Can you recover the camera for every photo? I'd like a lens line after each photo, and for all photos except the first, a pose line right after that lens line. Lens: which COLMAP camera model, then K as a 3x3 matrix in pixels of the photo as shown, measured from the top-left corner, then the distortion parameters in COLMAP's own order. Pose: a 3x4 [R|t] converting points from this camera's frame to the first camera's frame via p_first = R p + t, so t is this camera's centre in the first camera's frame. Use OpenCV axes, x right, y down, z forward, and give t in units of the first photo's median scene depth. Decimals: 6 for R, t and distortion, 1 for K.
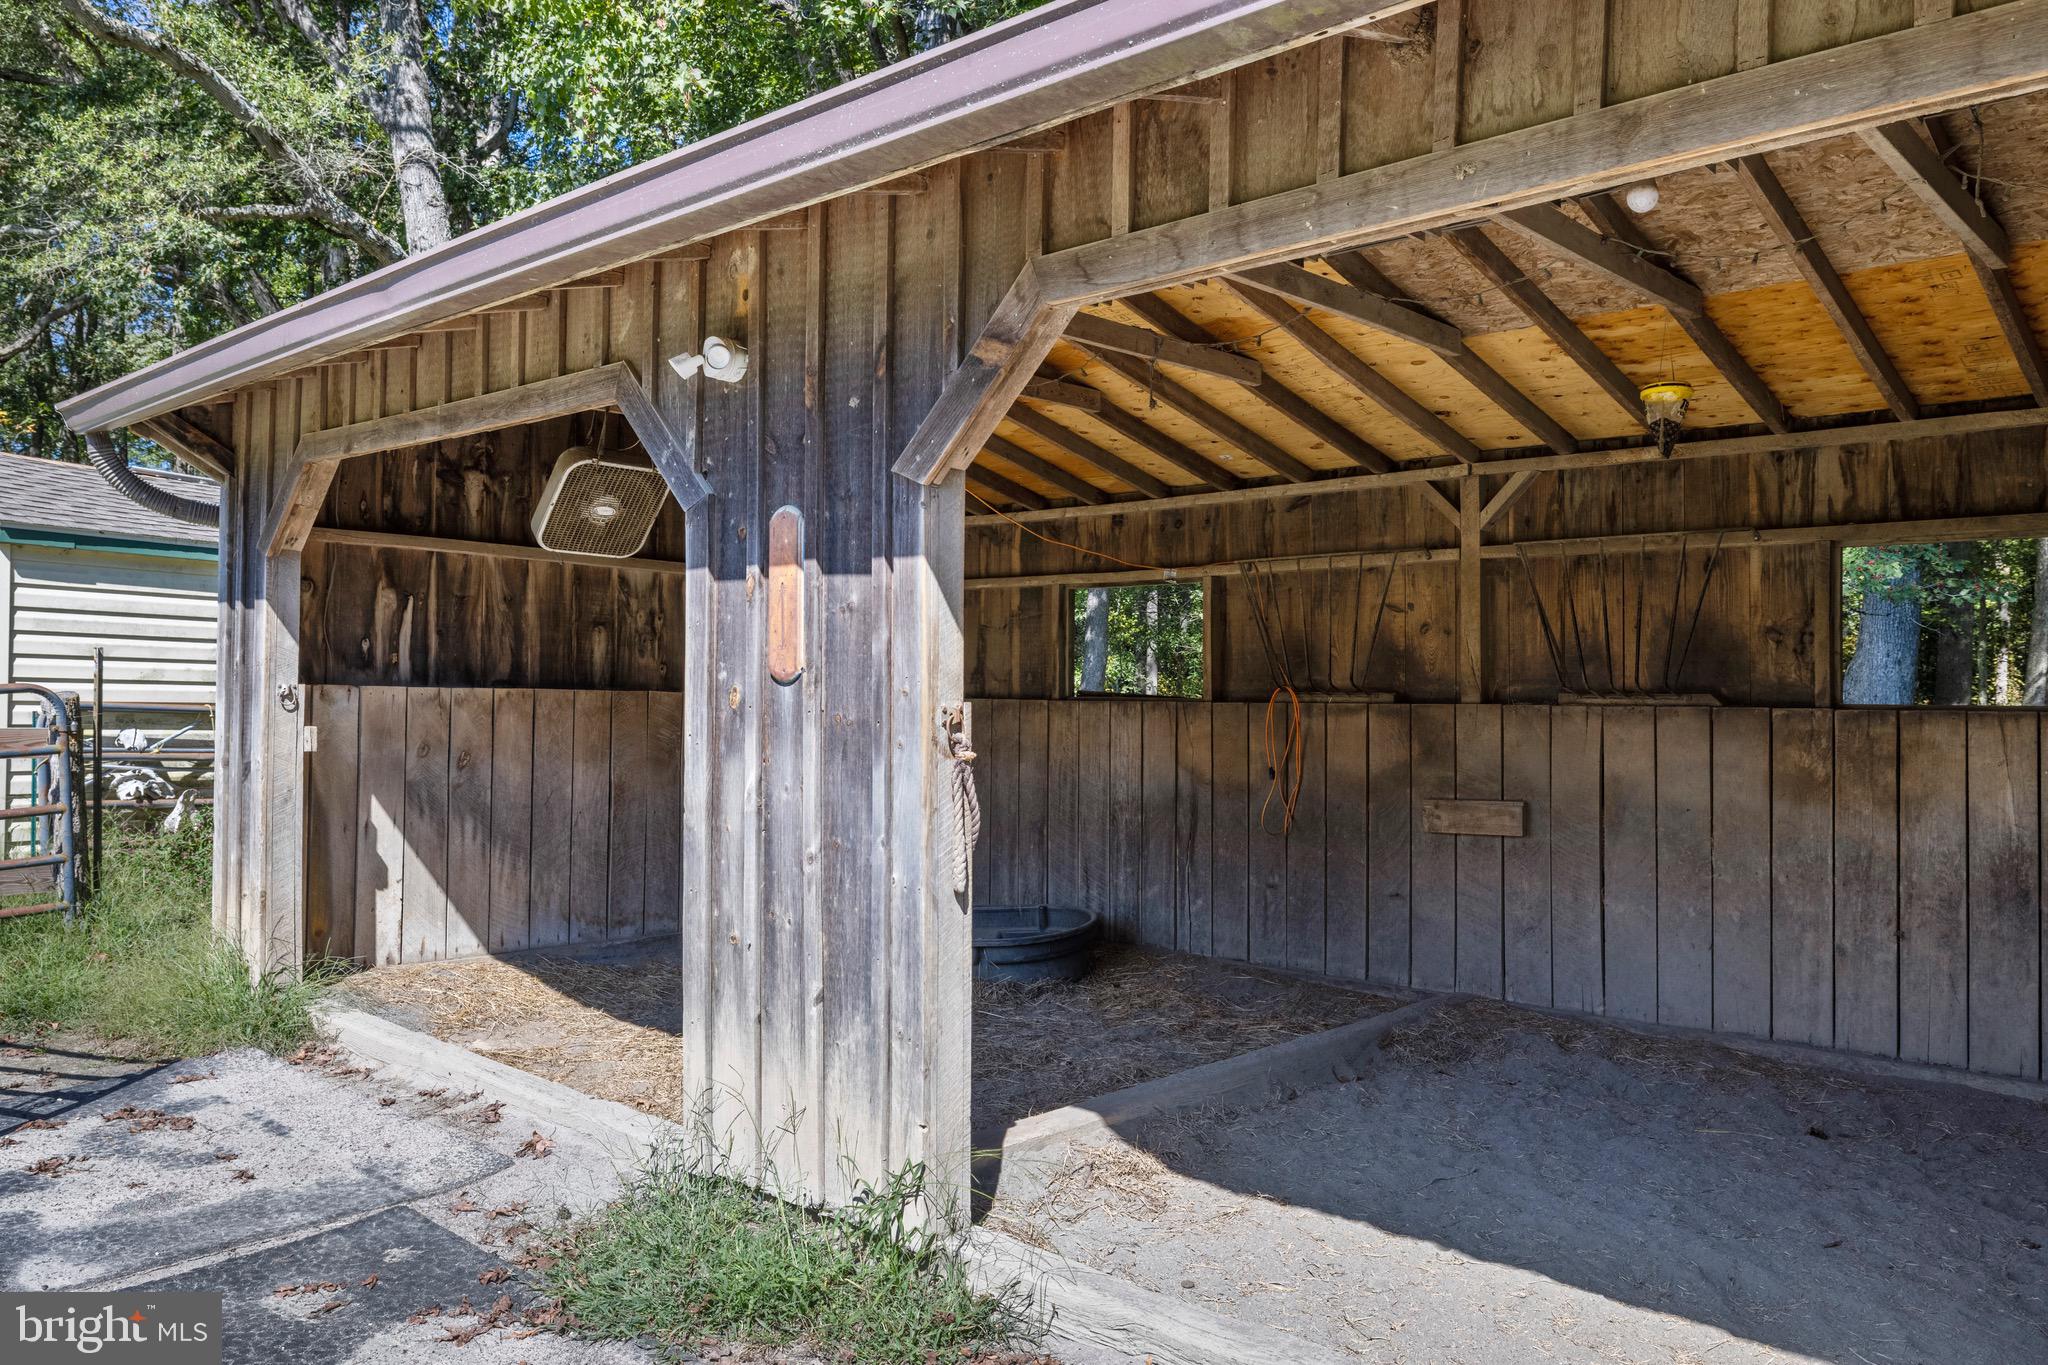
lens RADIAL K [[1515.8, 0, 1017.8], [0, 1515.8, 693.5], [0, 0, 1]] dist [-0.000628, 0.006620]
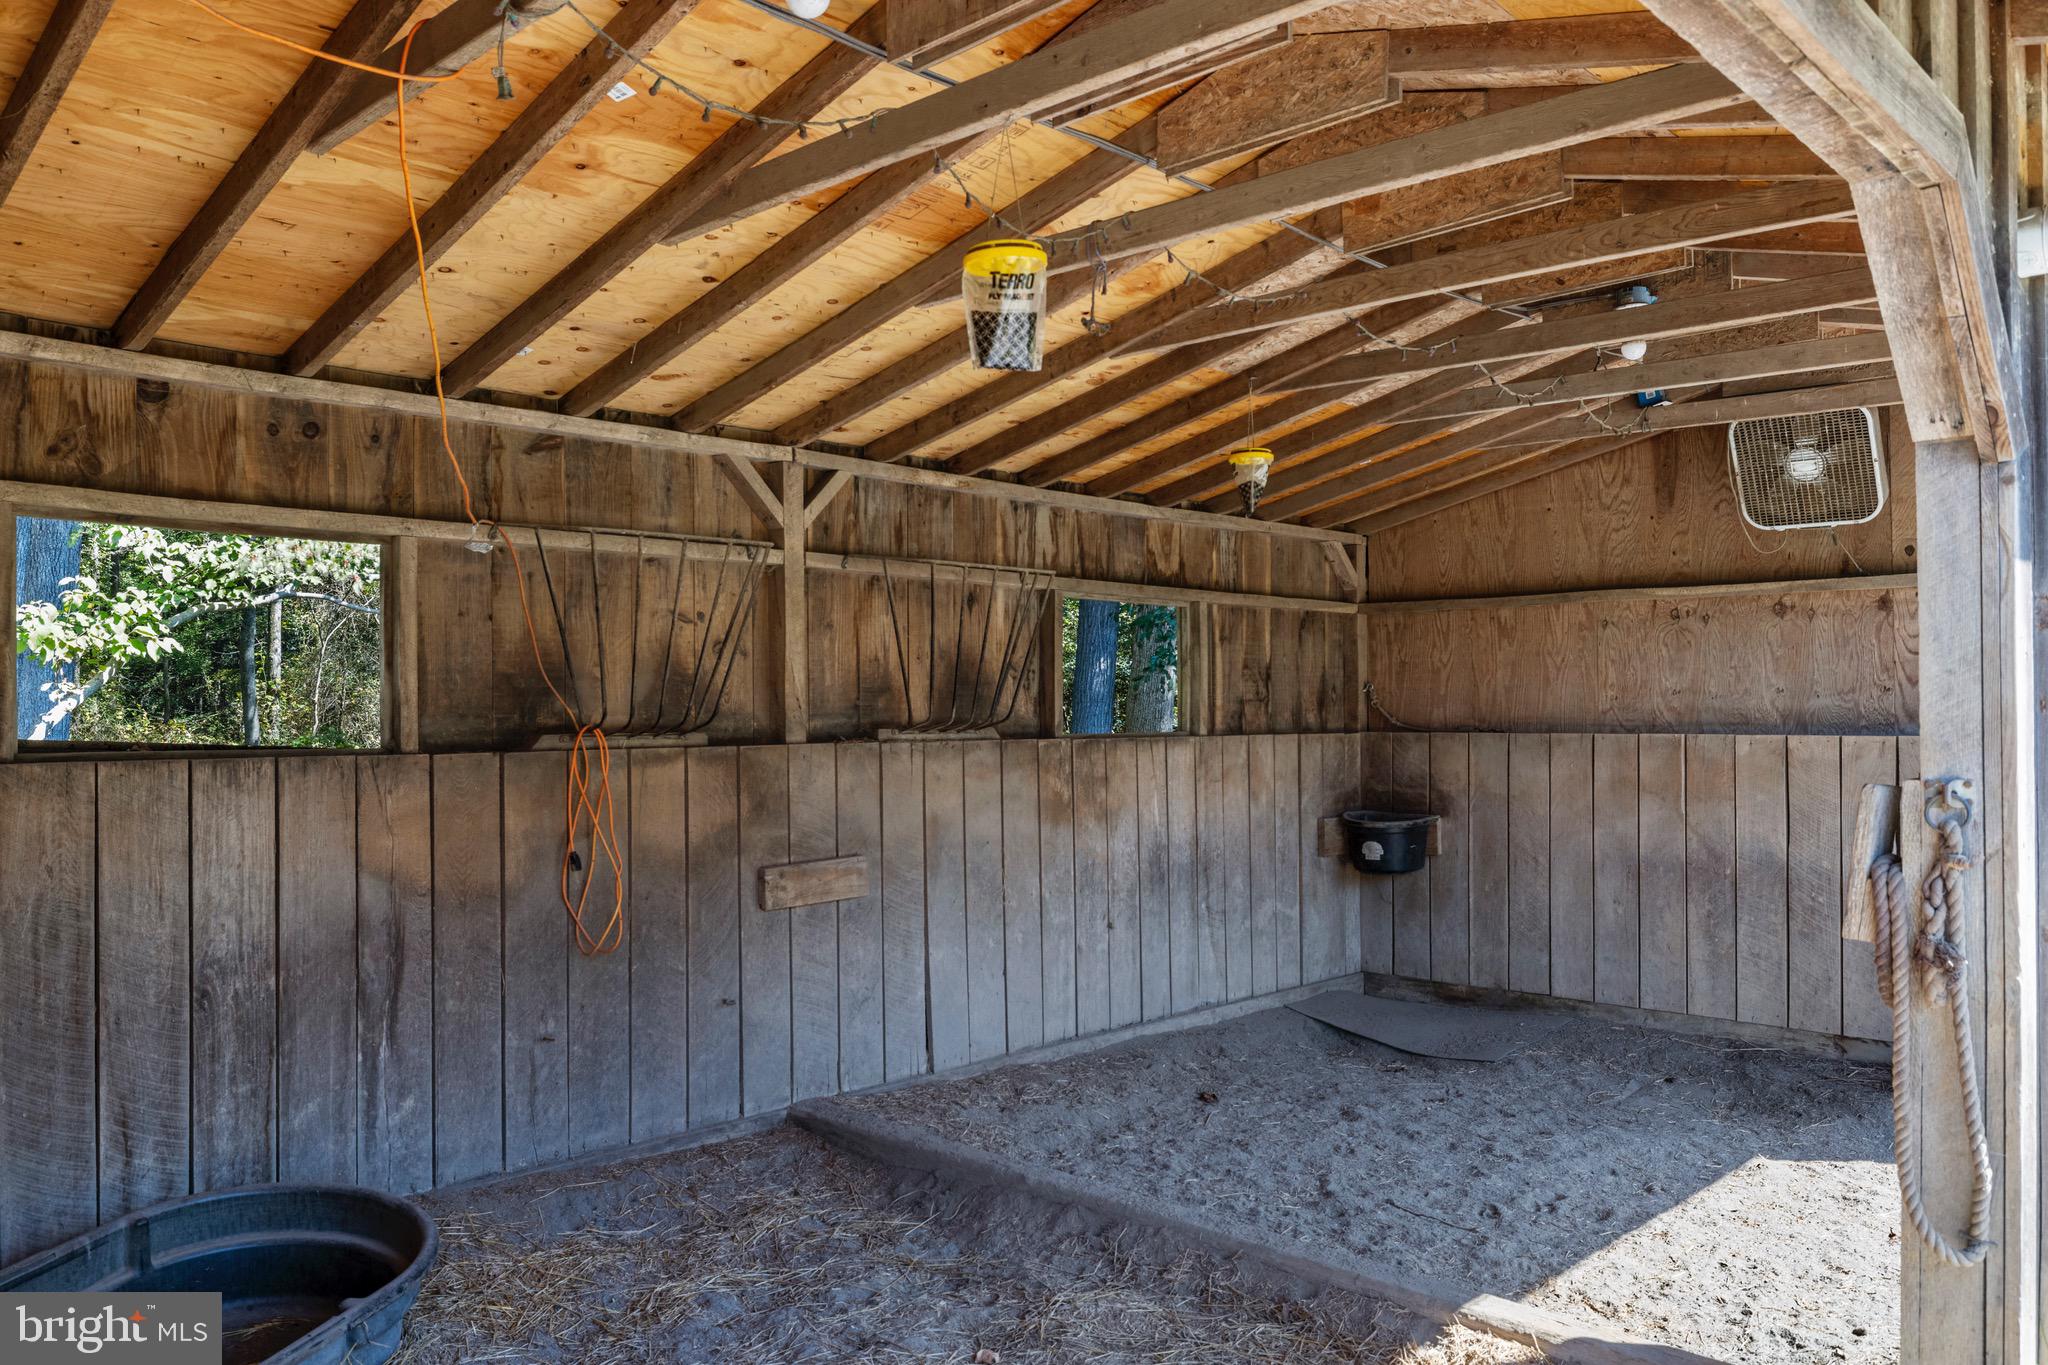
lens RADIAL K [[1515.8, 0, 1017.8], [0, 1515.8, 693.5], [0, 0, 1]] dist [-0.000628, 0.006620]
pose [[0.022274, 0.001862, 0.999750, -0.516076], [0.000196, 0.999998, -0.001866, -0.018705], [-0.999752, 0.000238, 0.022273, 0.871327]]
